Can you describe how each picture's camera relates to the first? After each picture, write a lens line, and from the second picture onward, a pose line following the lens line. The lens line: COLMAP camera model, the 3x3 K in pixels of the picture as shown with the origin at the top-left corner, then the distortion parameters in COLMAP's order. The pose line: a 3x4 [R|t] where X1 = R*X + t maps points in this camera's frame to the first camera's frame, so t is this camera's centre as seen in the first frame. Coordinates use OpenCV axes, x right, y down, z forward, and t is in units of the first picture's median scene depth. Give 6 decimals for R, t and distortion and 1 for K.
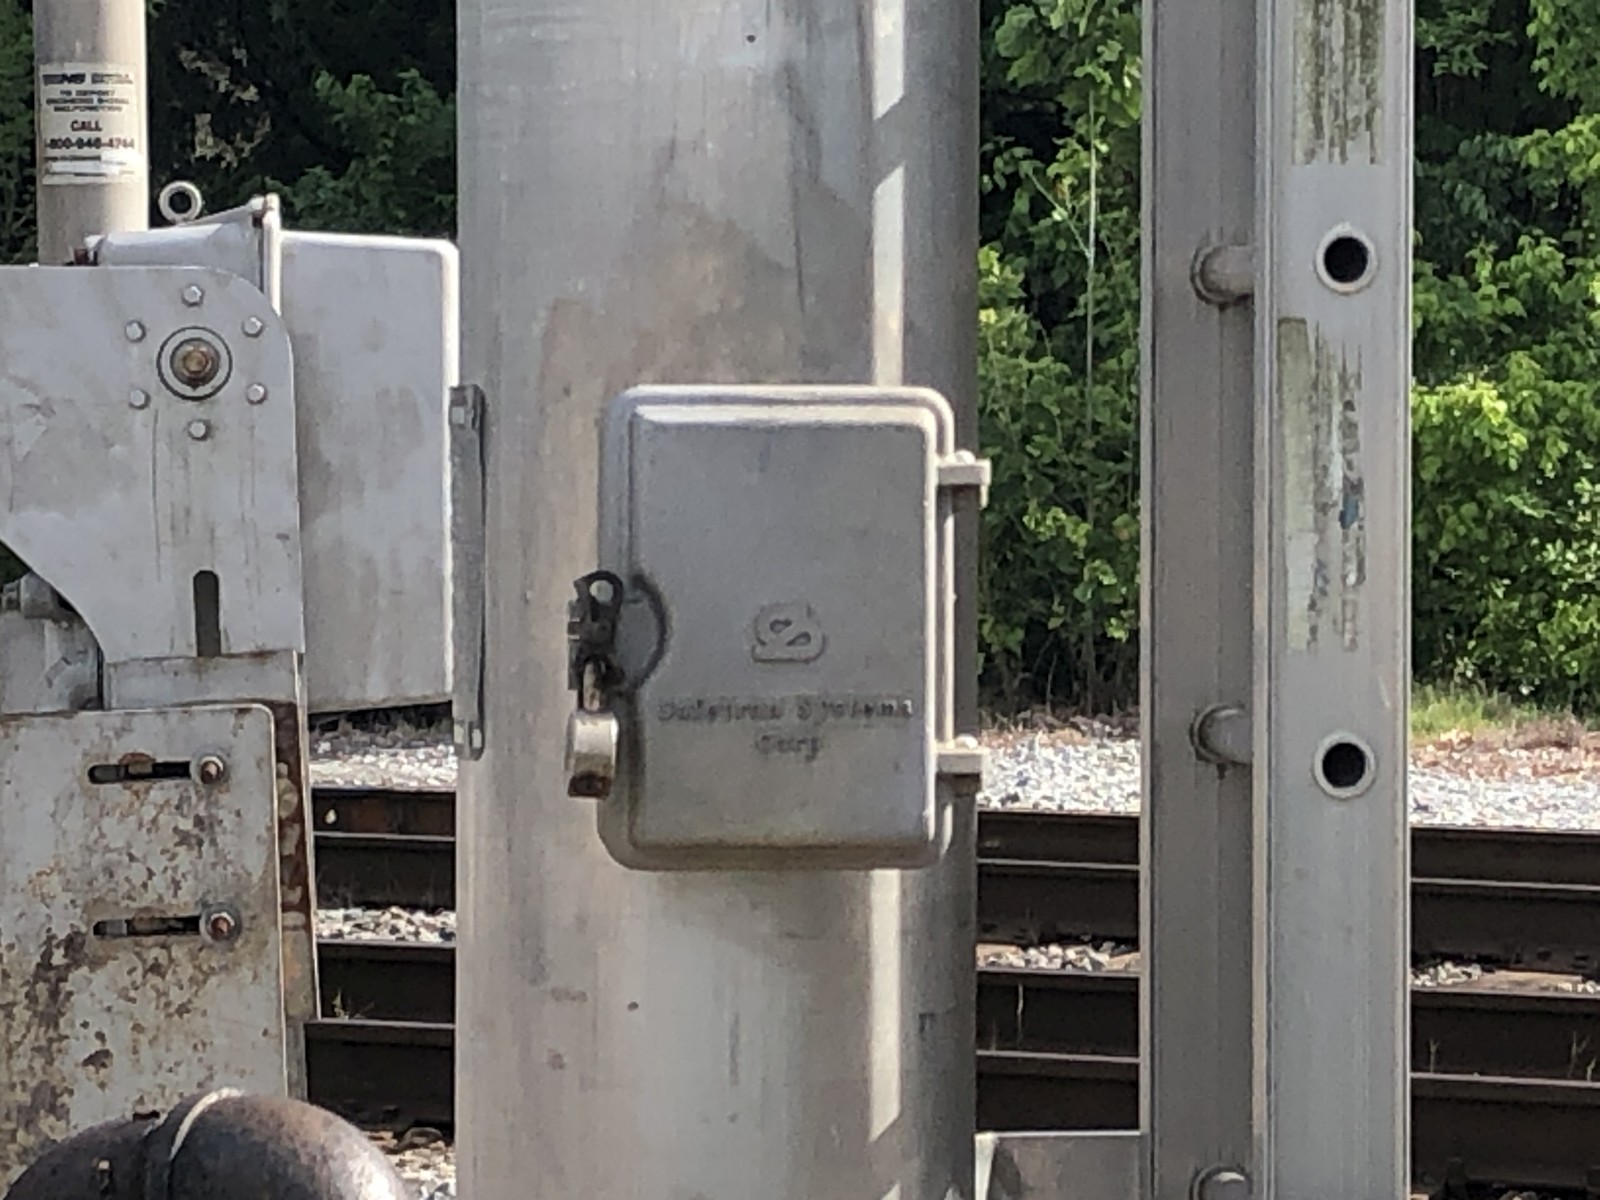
lens RADIAL K [[6357.9, 0, 800.0], [0, 6357.9, 600.0], [0, 0, 1]] dist [-1.616808, 59.007159]
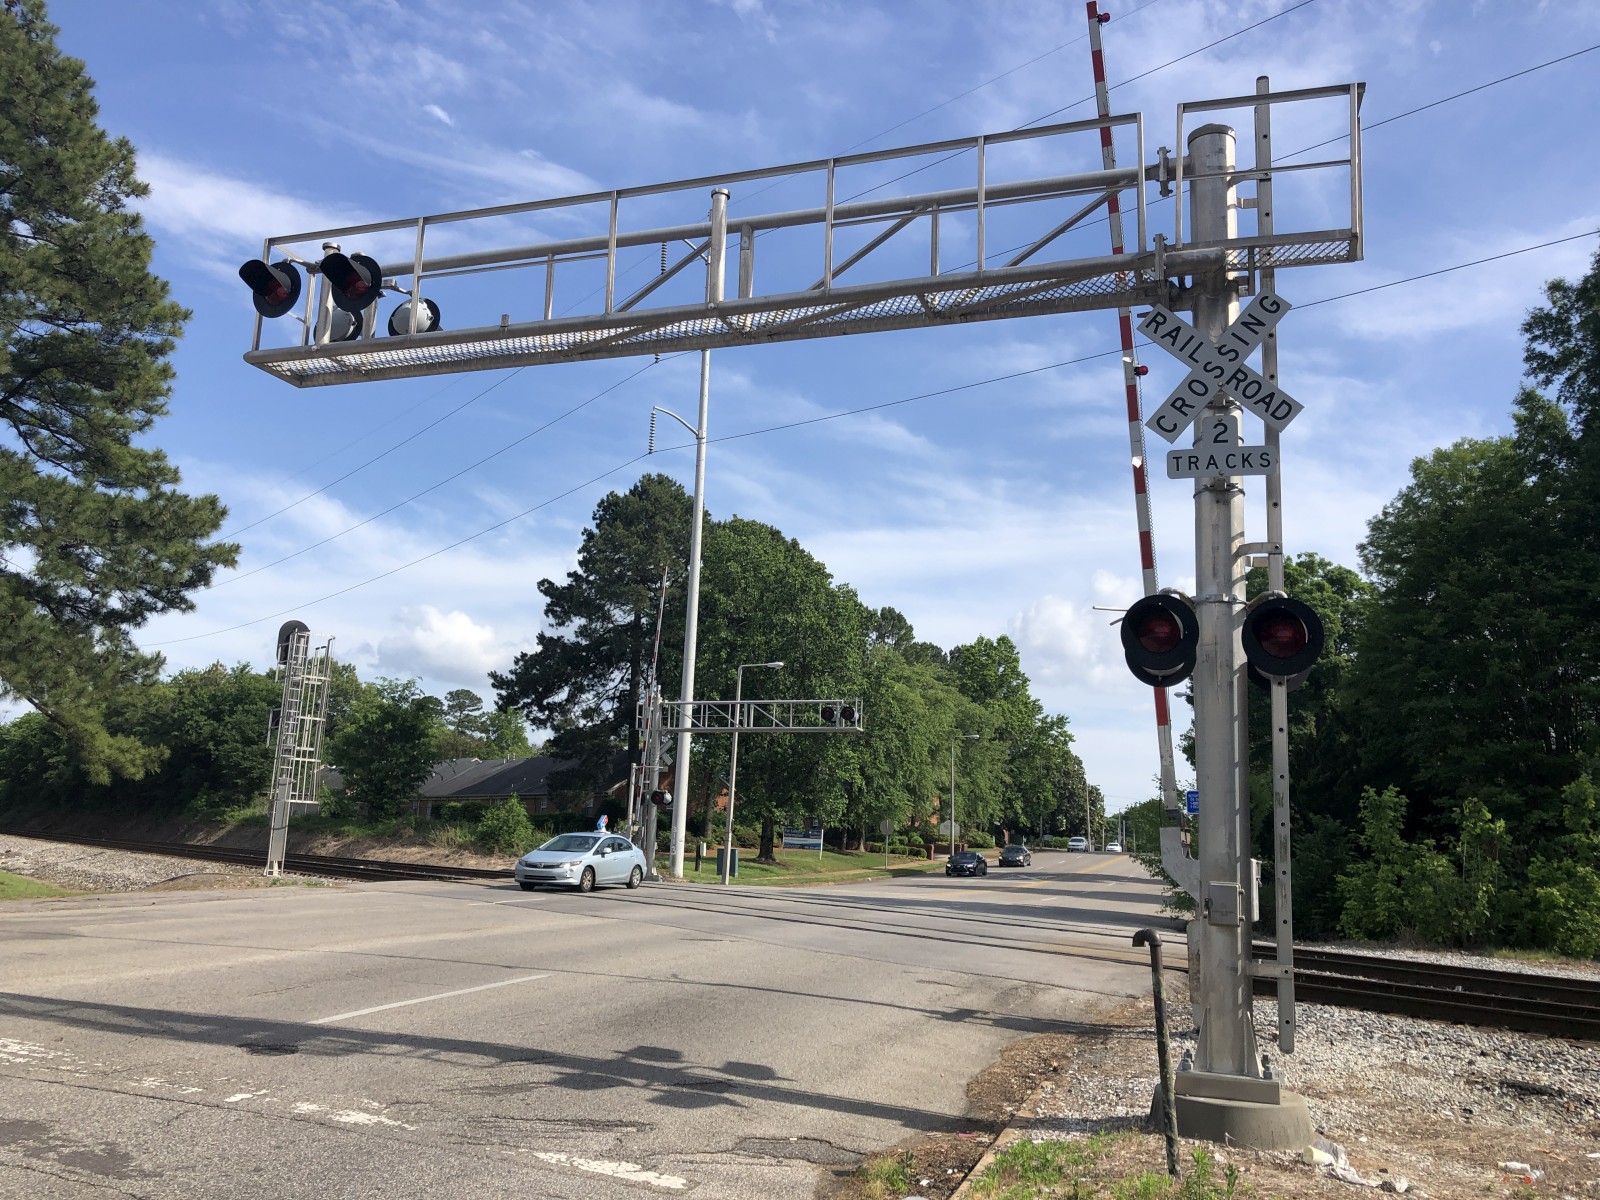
lens RADIAL K [[1315.3, 0, 800.0], [0, 1315.3, 600.0], [0, 0, 1]] dist [0.010460, -0.004424]
pose [[0.892257, -0.035958, -0.450095, 0.659561], [-0.067098, 0.975197, -0.210922, 0.036120], [0.446515, 0.218397, 0.867714, -2.443240]]
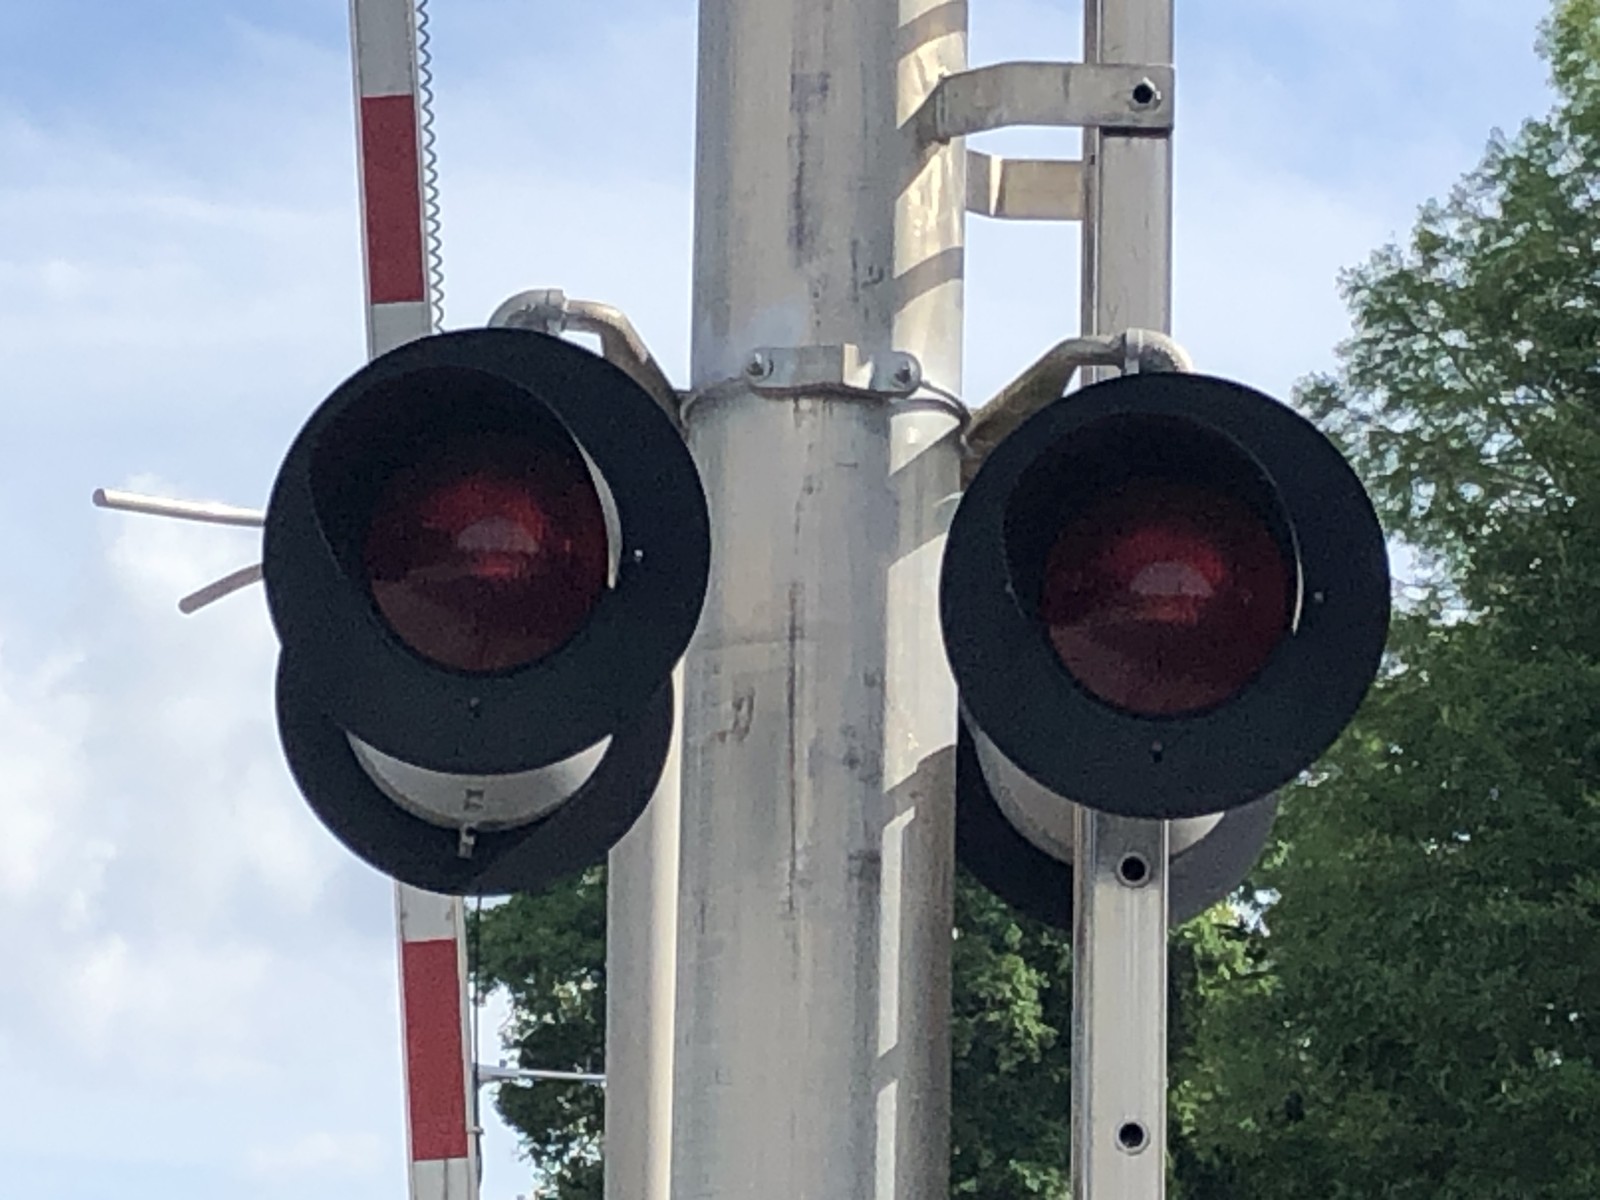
lens RADIAL K [[6512.9, 0, 800.0], [0, 6512.9, 600.0], [0, 0, 1]] dist [-0.035690, -6.107204]
pose [[0.990611, -0.000586, -0.136712, 0.460048], [-0.031118, 0.972777, -0.229645, 0.005714], [0.133125, 0.231743, 0.963625, -1.704482]]
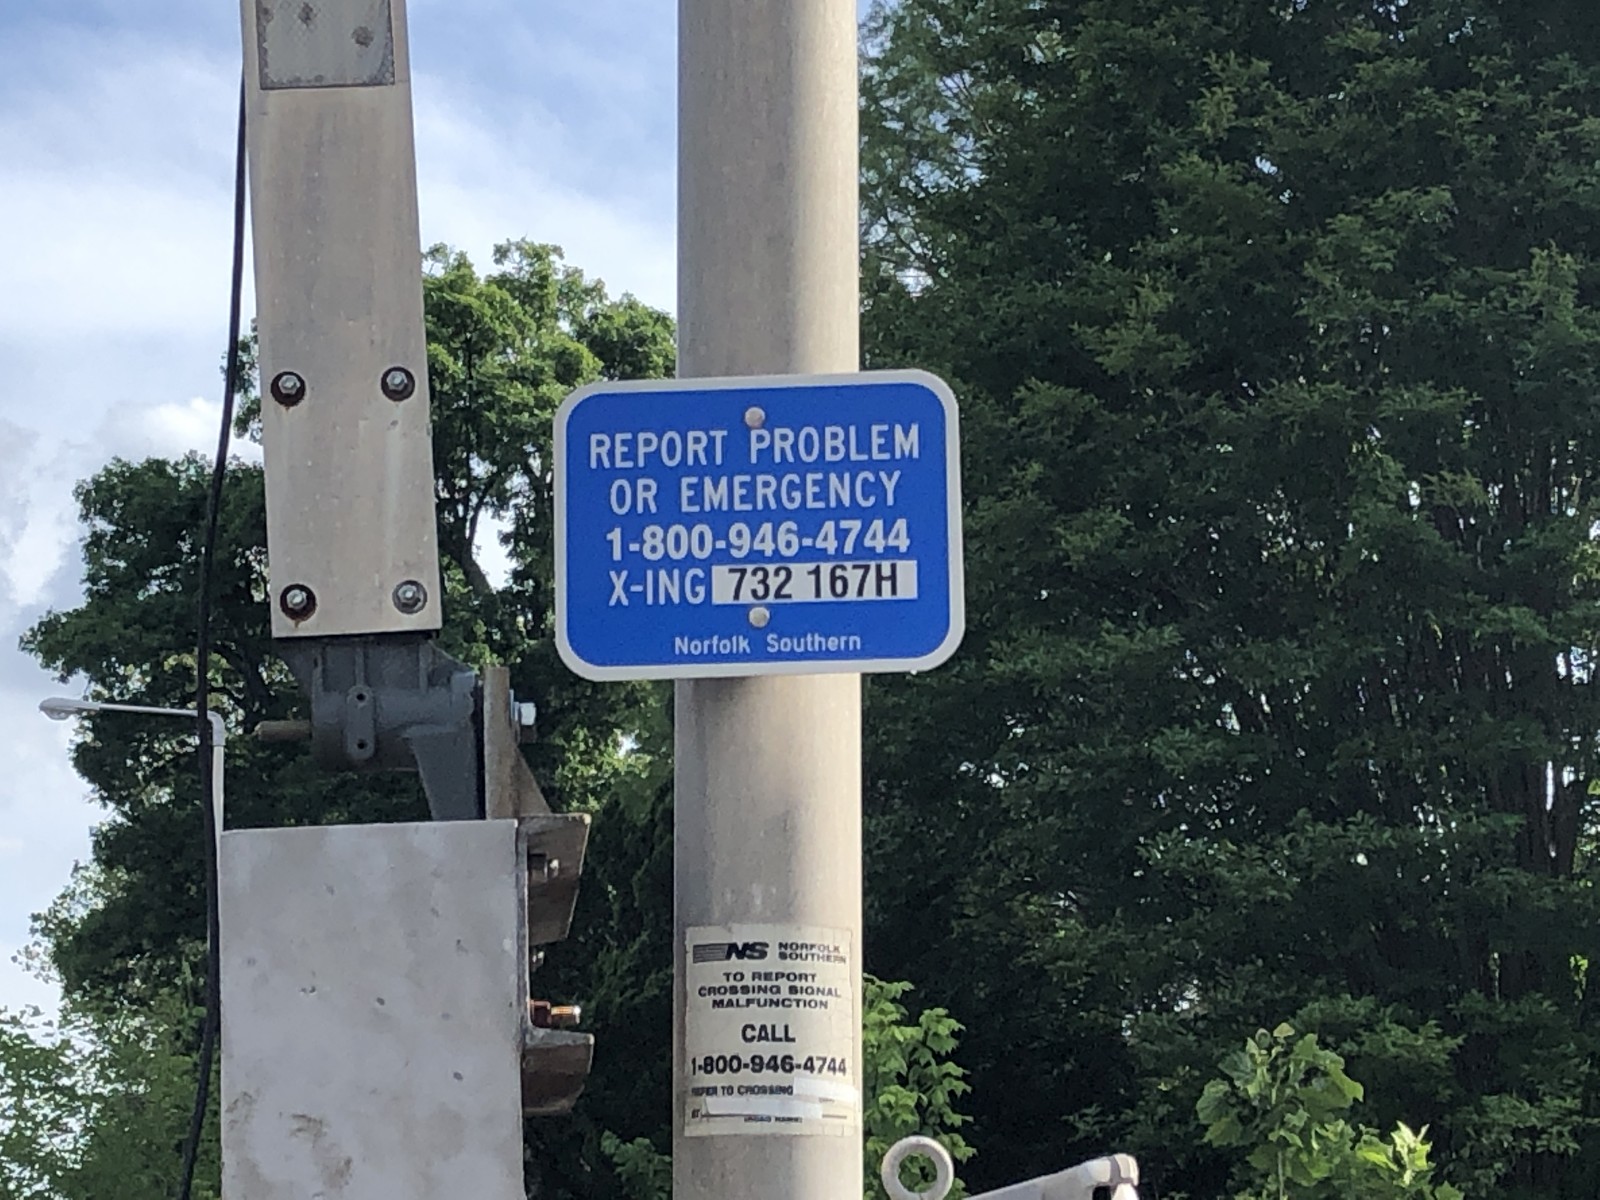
lens RADIAL K [[4487.3, 0, 886.4], [0, 4487.3, 600.8], [0, 0, 1]] dist [-1.372613, 30.641924]
pose [[0.999907, 0.012801, 0.004607, -0.104931], [-0.011555, 0.977827, -0.209093, -0.030608], [-0.007181, 0.209021, 0.977885, 0.606006]]
